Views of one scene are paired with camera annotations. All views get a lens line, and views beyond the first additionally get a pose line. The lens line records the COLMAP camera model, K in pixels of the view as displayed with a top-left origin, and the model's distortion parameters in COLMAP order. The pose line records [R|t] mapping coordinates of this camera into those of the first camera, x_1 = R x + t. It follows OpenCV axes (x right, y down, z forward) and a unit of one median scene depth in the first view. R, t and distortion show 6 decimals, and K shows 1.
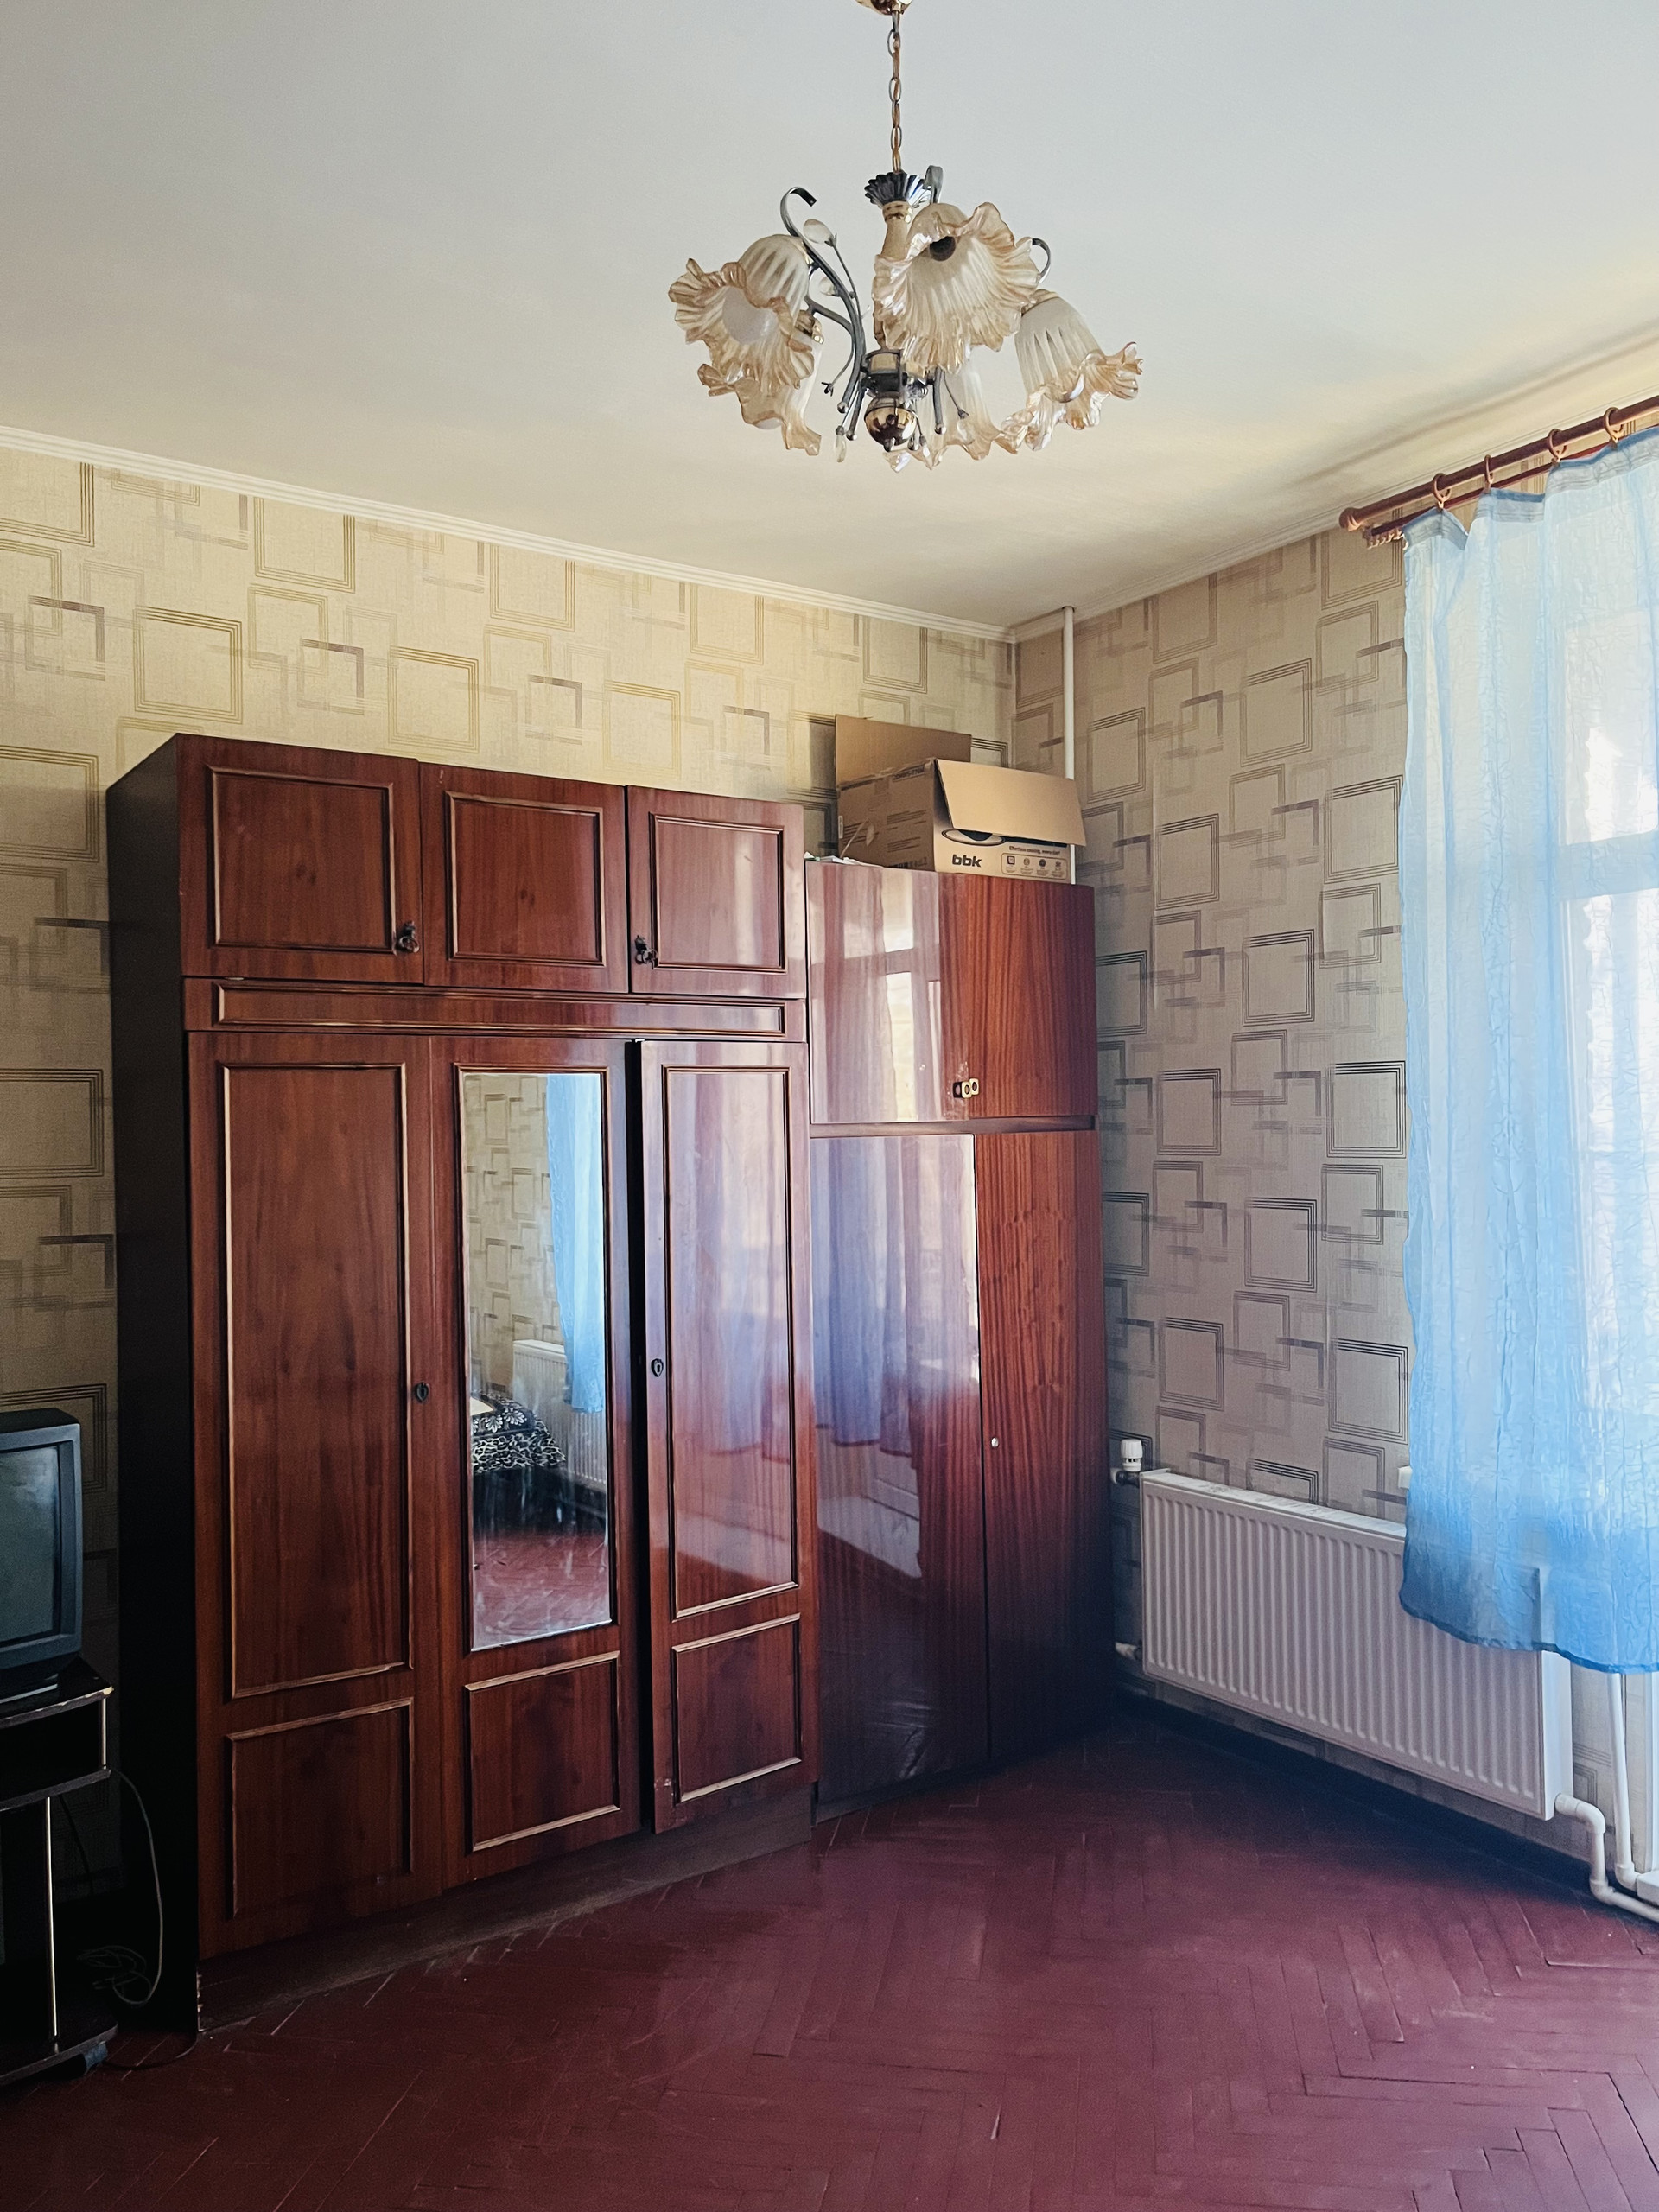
lens RADIAL K [[1699.2, 0, 818.1], [0, 1699.2, 1129.2], [0, 0, 1]] dist [0.042698, -0.030725]
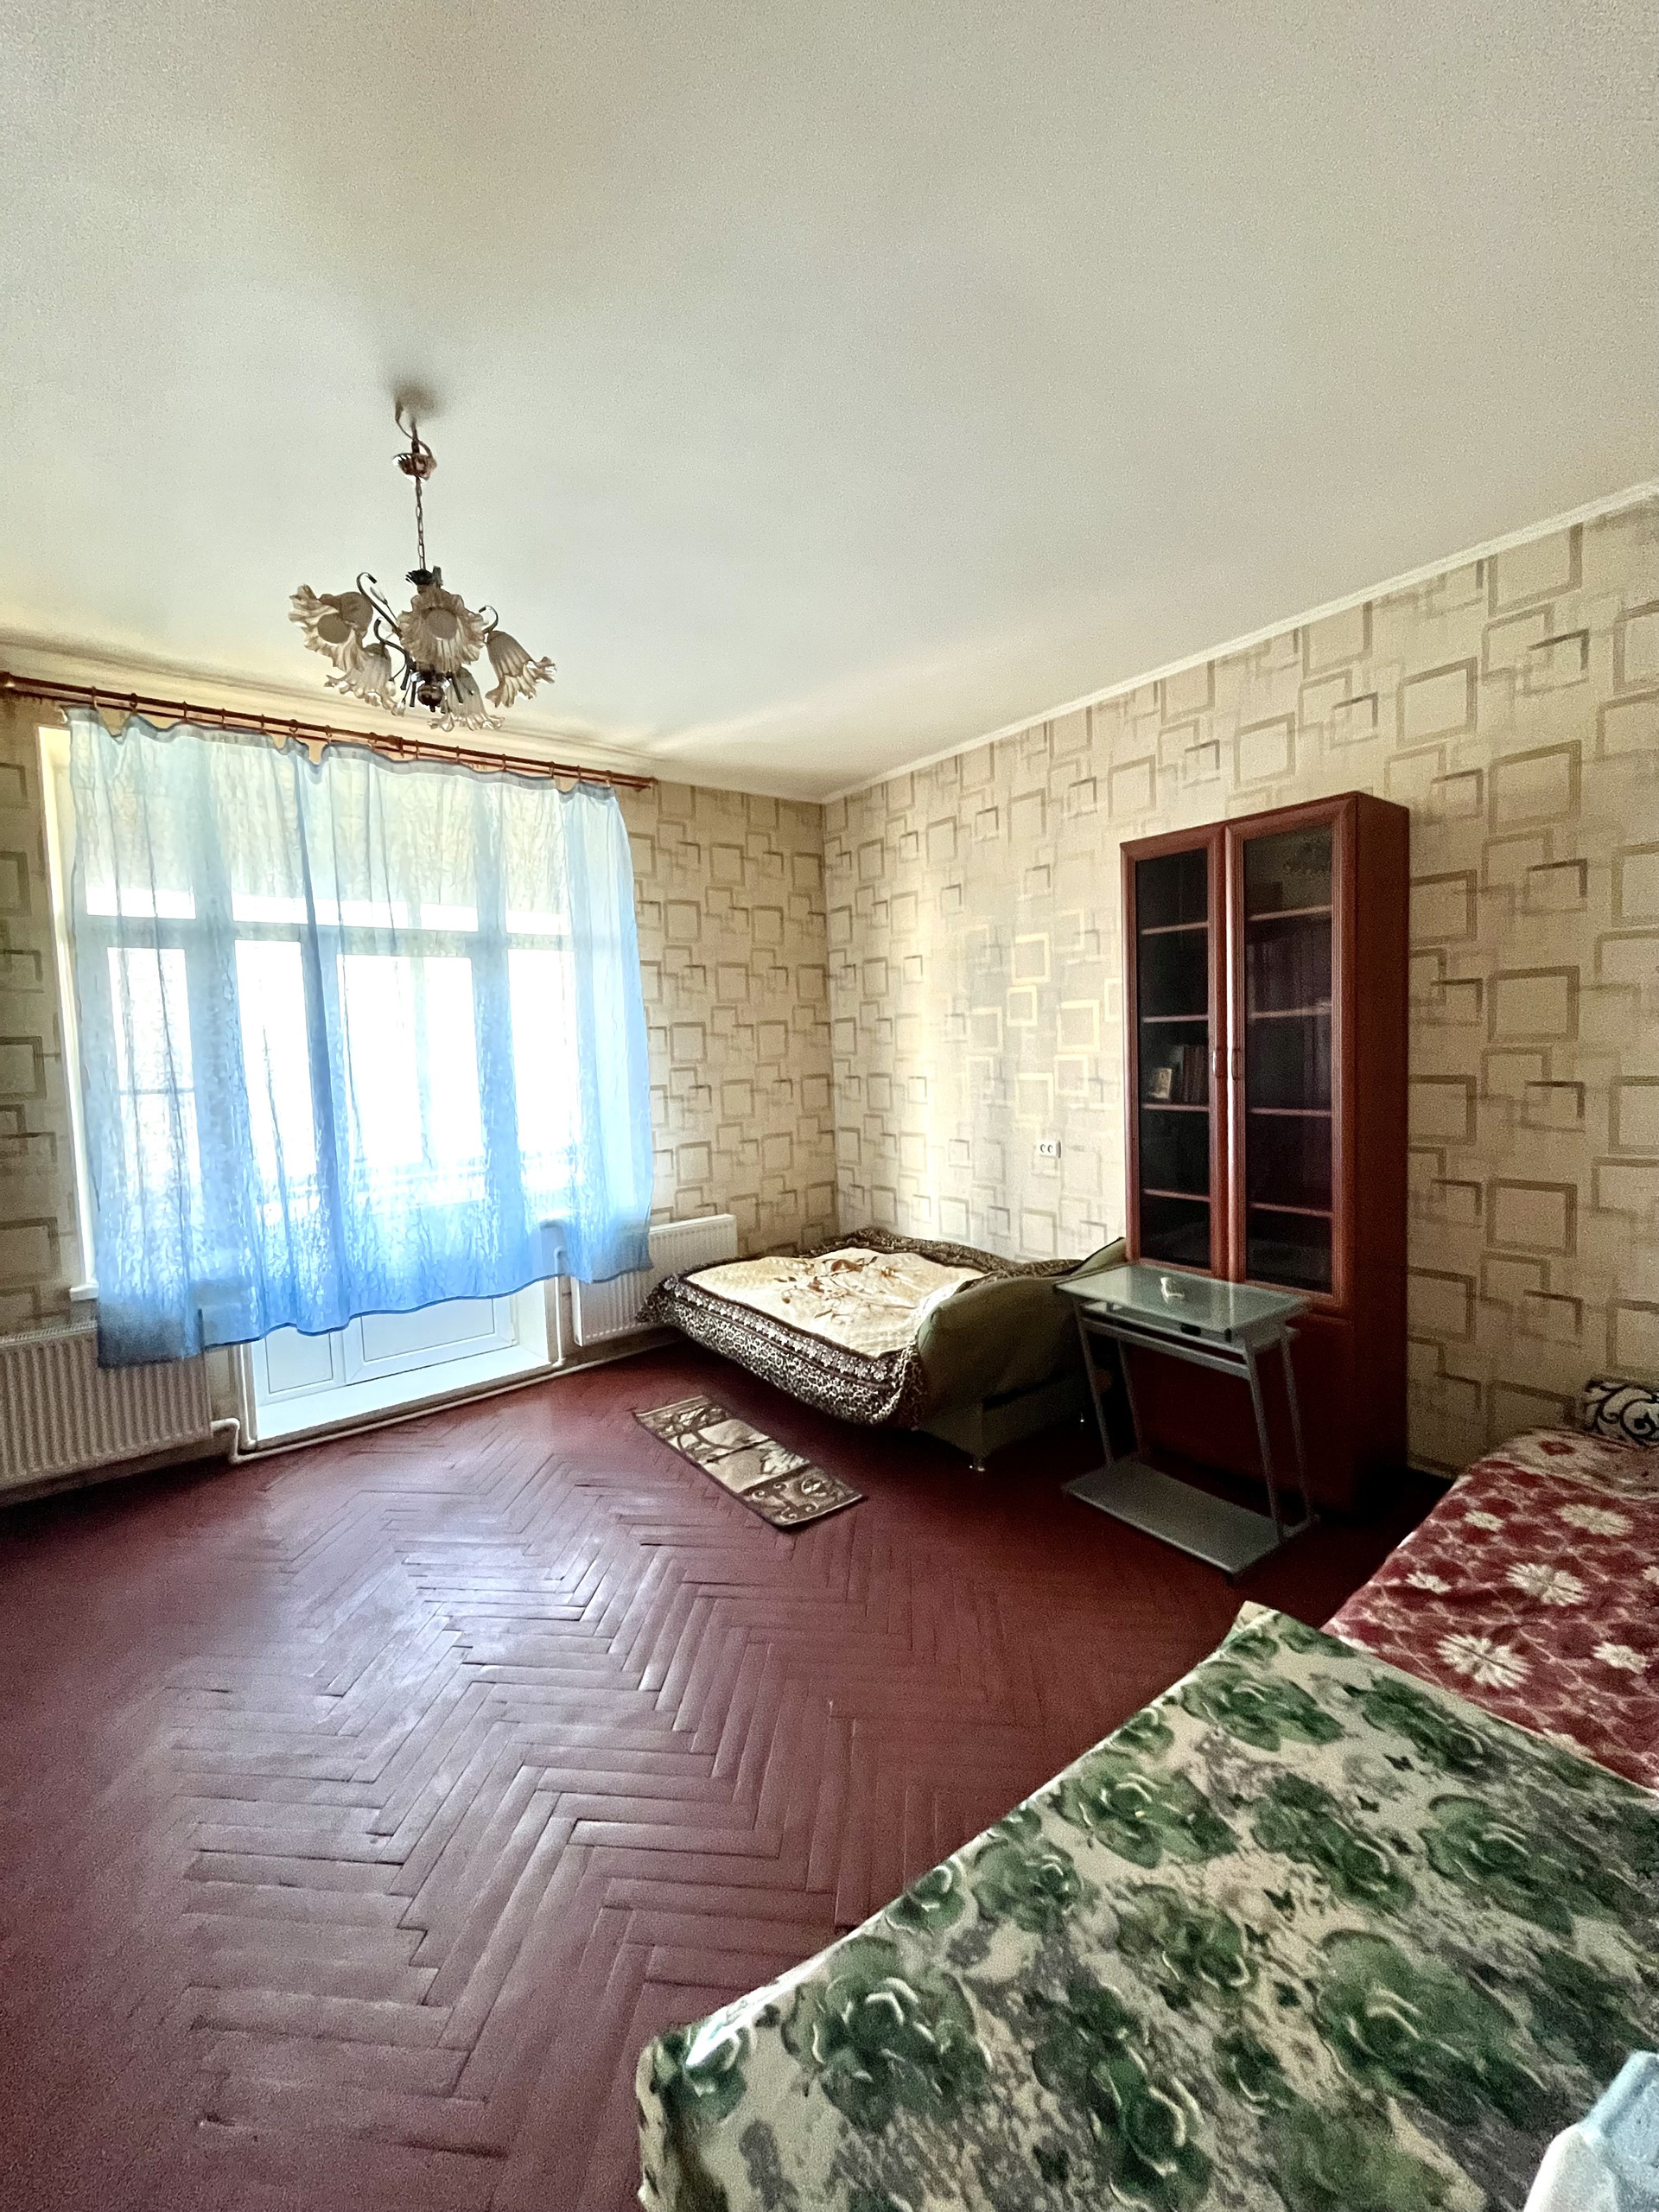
lens RADIAL K [[890.7, 0, 819.7], [0, 890.7, 1094.8], [0, 0, 1]] dist [-0.003558, -0.000079]
pose [[-0.066092, -0.043891, 0.996848, -0.532751], [0.037937, 0.998199, 0.046466, 0.002446], [-0.997092, 0.040889, -0.064308, 0.343210]]
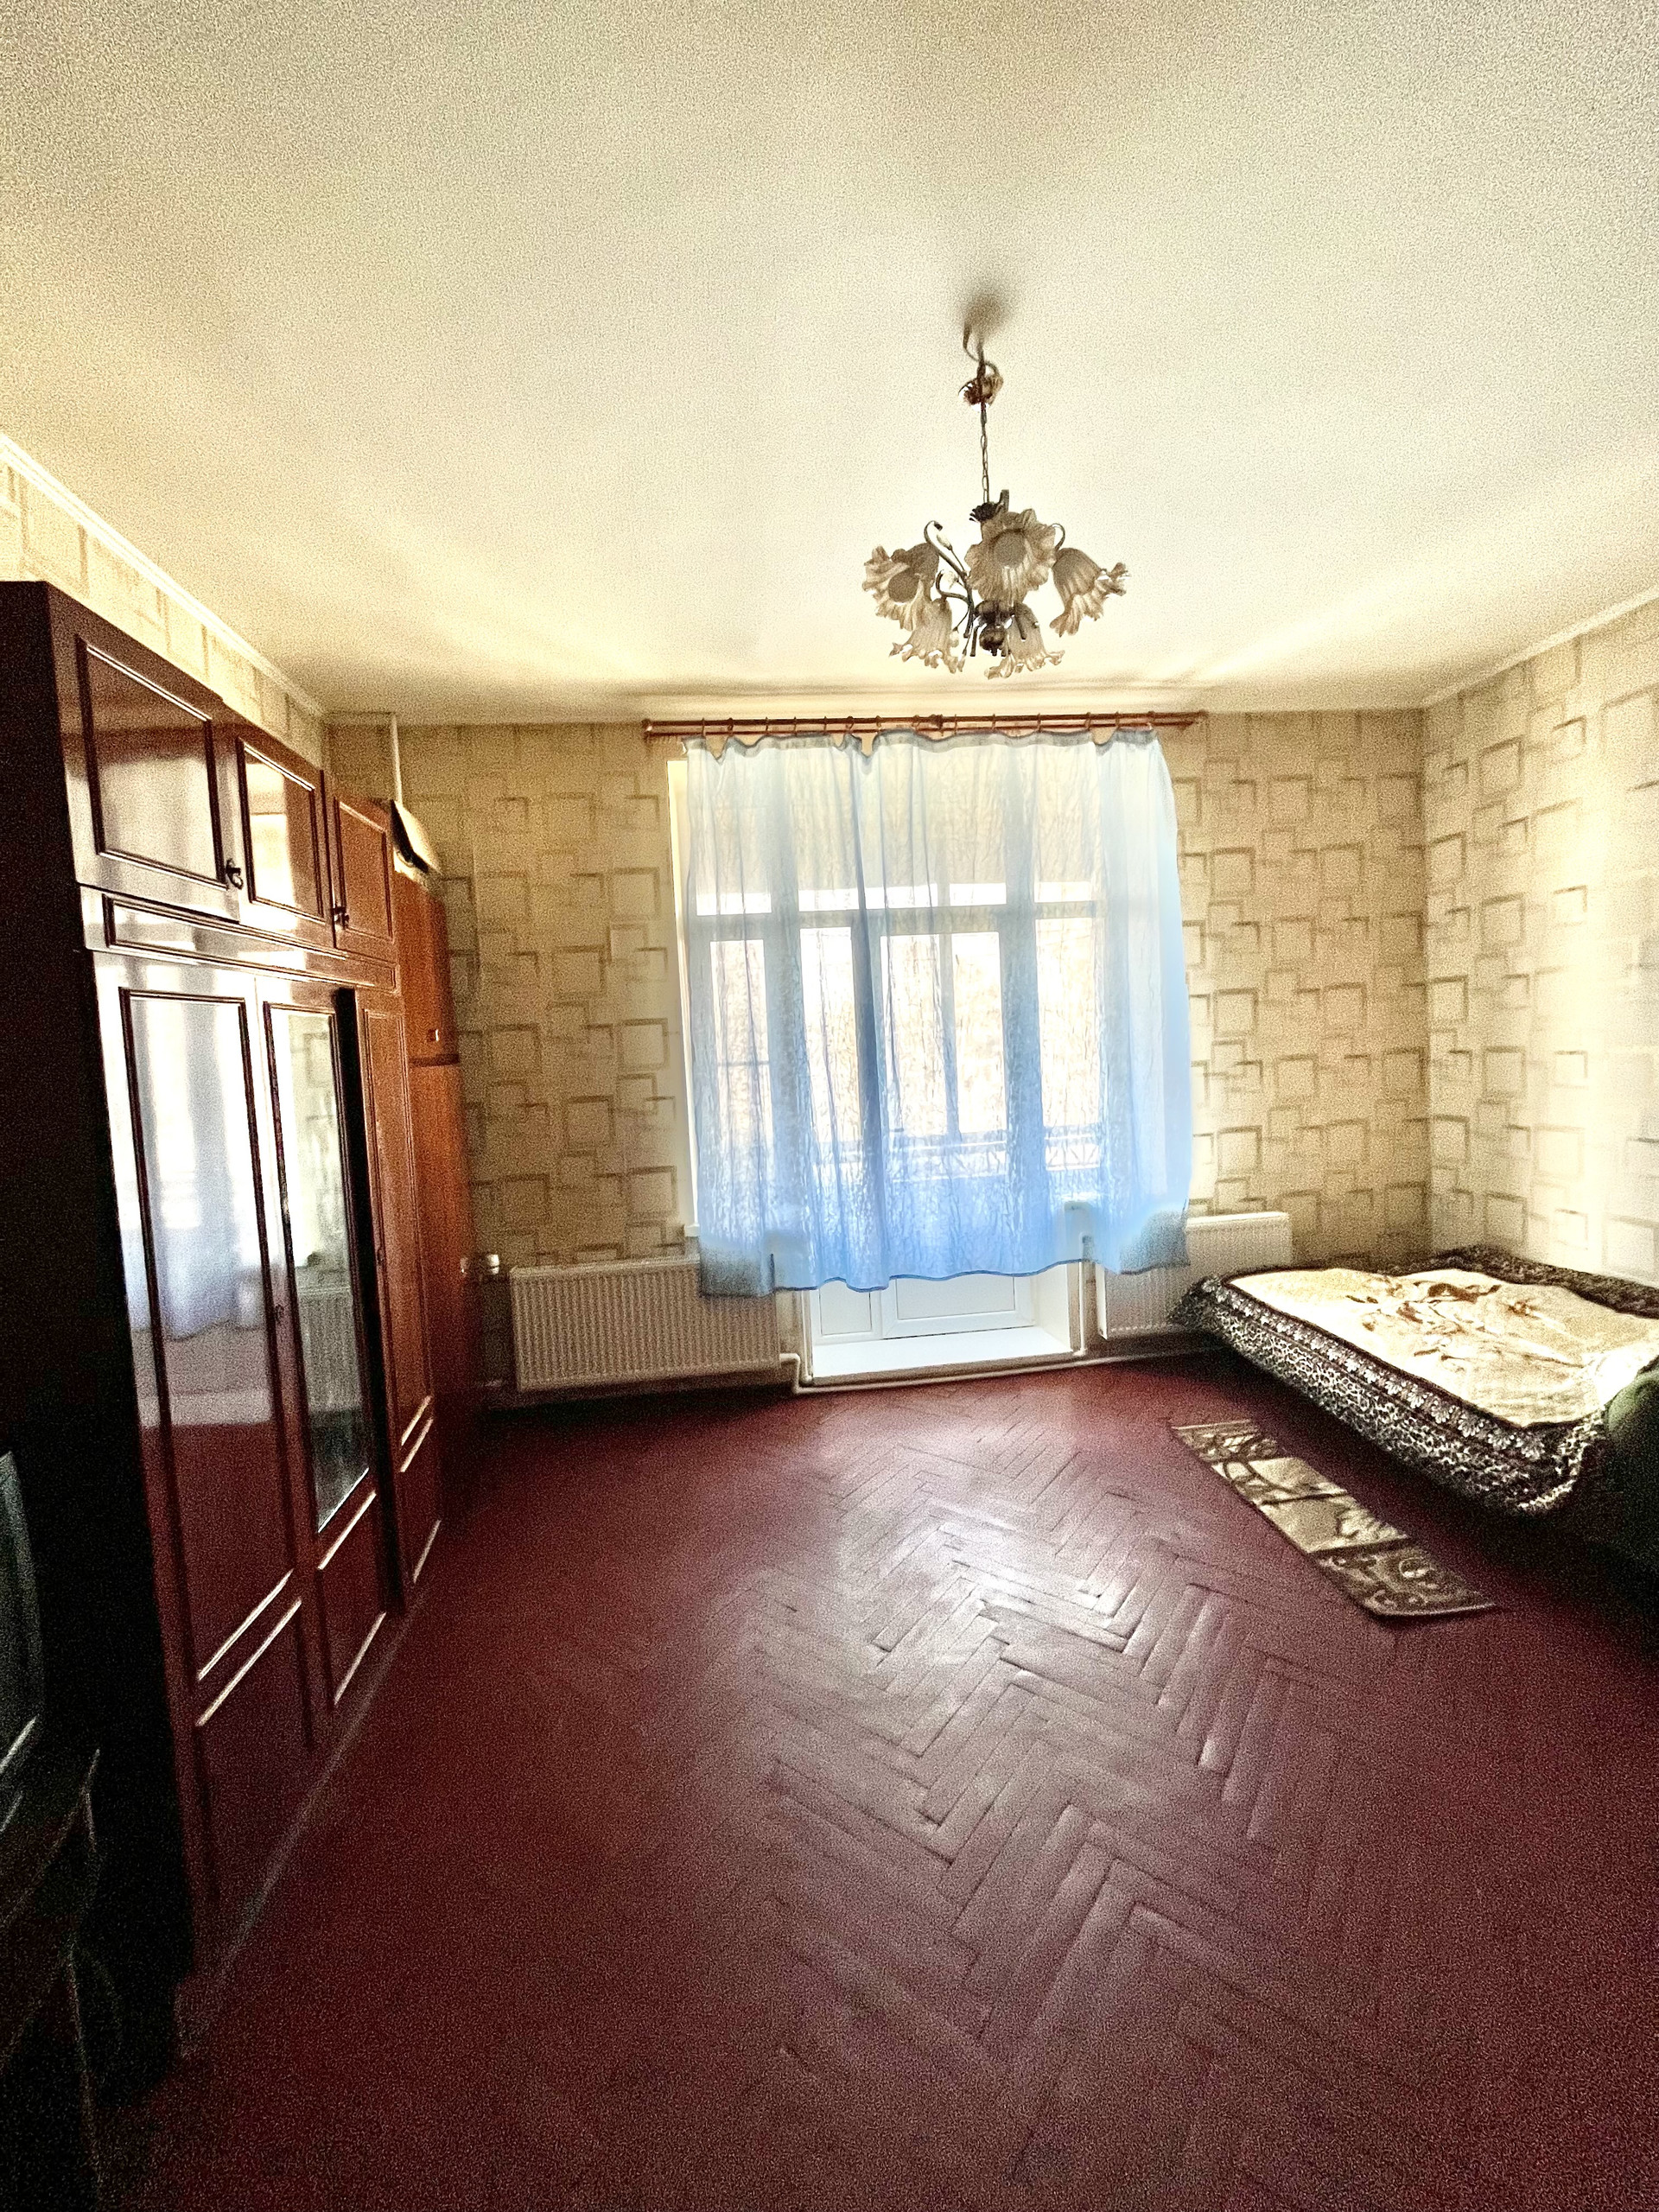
lens RADIAL K [[890.7, 0, 819.7], [0, 890.7, 1094.8], [0, 0, 1]] dist [-0.003558, -0.000079]
pose [[0.462769, -0.064469, 0.884132, -0.476122], [0.045064, 0.997773, 0.049168, 0.004710], [-0.885333, 0.017089, 0.464643, 0.390004]]
